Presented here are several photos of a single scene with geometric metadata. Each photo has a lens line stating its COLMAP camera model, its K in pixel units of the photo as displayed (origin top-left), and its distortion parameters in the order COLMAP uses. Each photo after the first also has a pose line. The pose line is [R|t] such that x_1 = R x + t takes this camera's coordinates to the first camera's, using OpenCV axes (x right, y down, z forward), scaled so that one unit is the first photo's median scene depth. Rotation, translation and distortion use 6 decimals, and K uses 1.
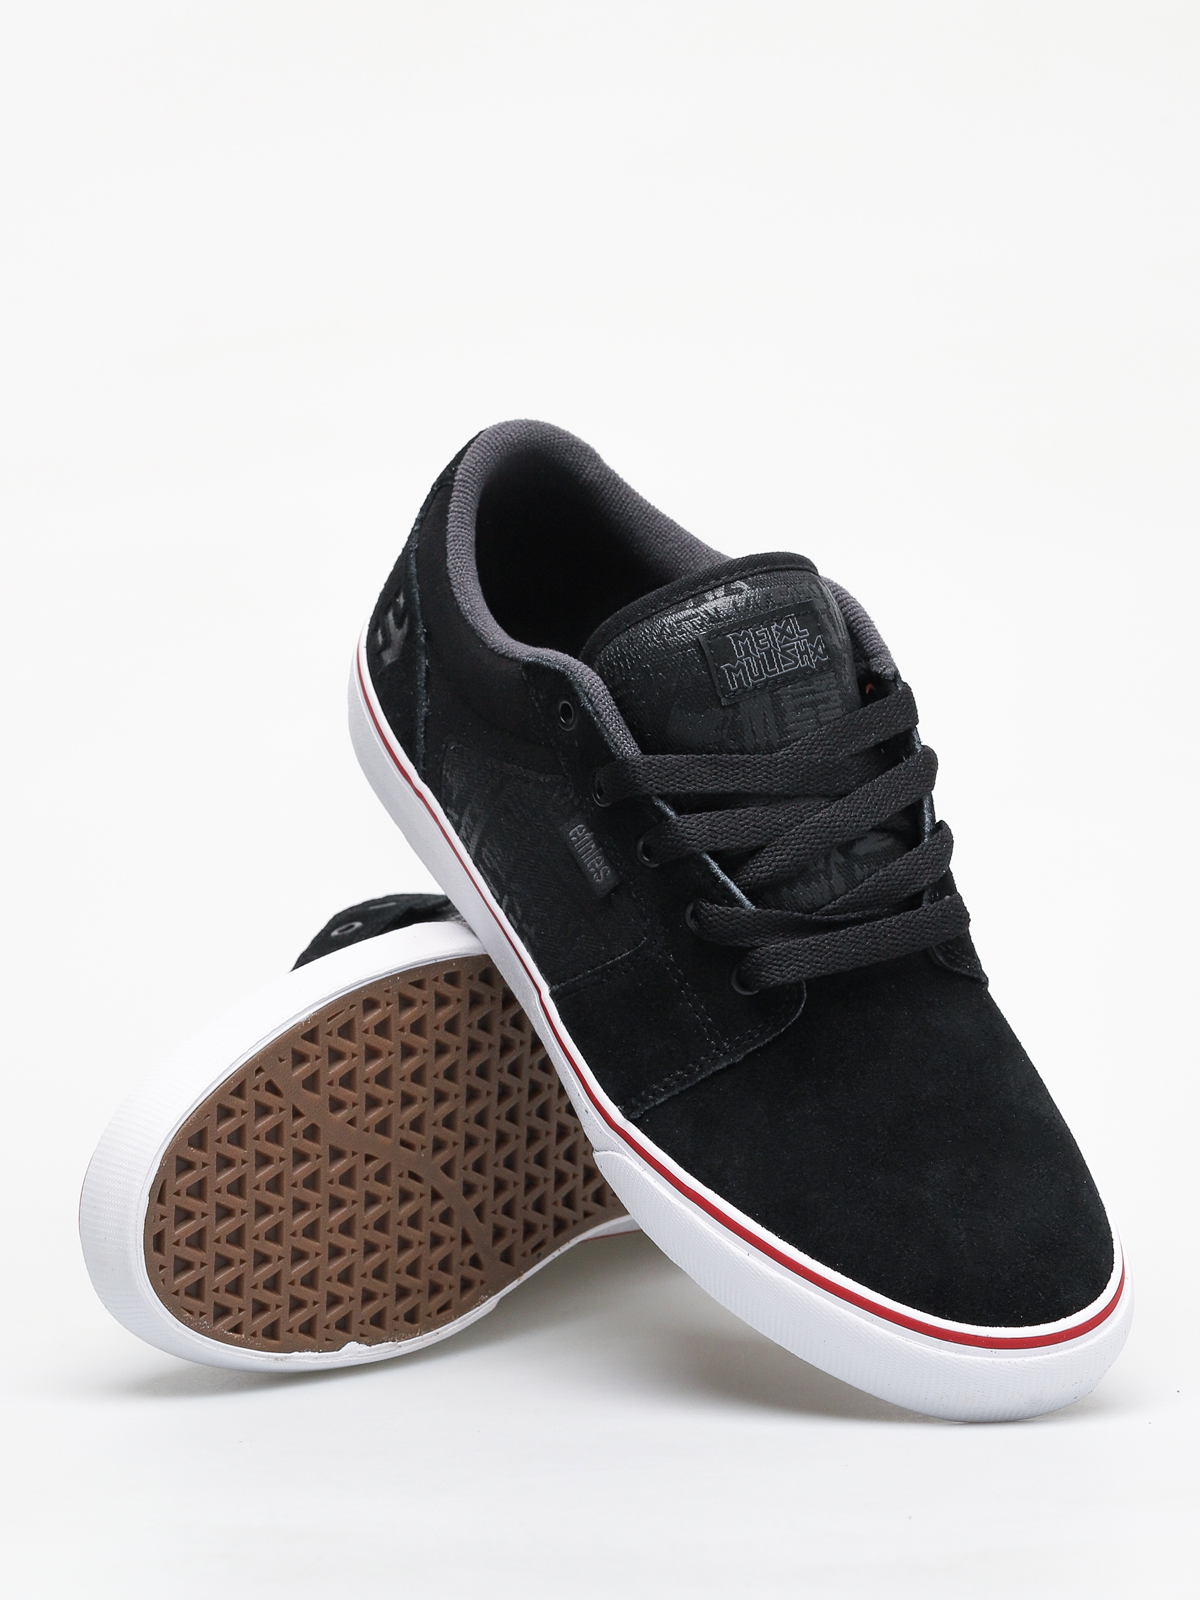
lens RADIAL K [[5189.0, 0, 599.9], [0, 5189.0, 799.4], [0, 0, 1]] dist [0.038659, 0.000000]
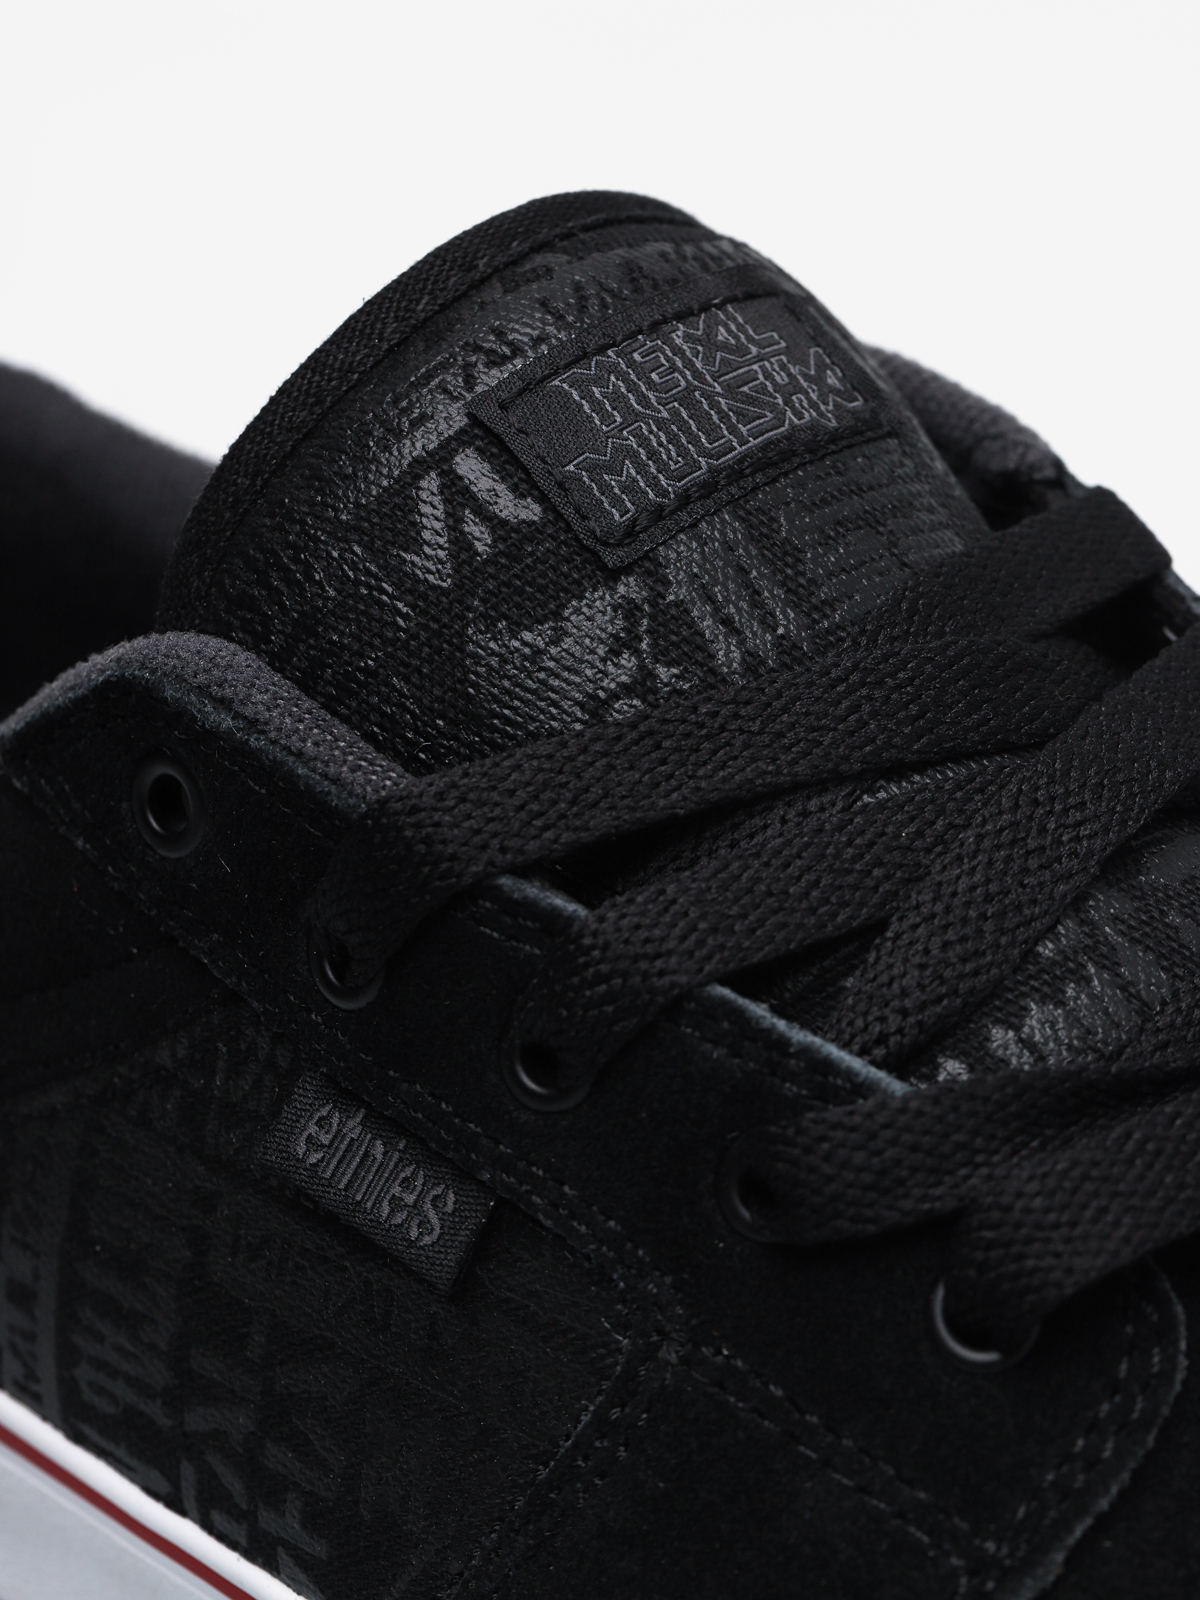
lens RADIAL K [[5189.0, 0, 600.8], [0, 5189.0, 801.0], [0, 0, 1]] dist [0.038659, 0.000000]
pose [[0.943071, -0.308818, 0.123485, -0.021482], [0.332563, 0.880486, -0.337855, 0.103843], [-0.004391, 0.359688, 0.933062, 0.700937]]
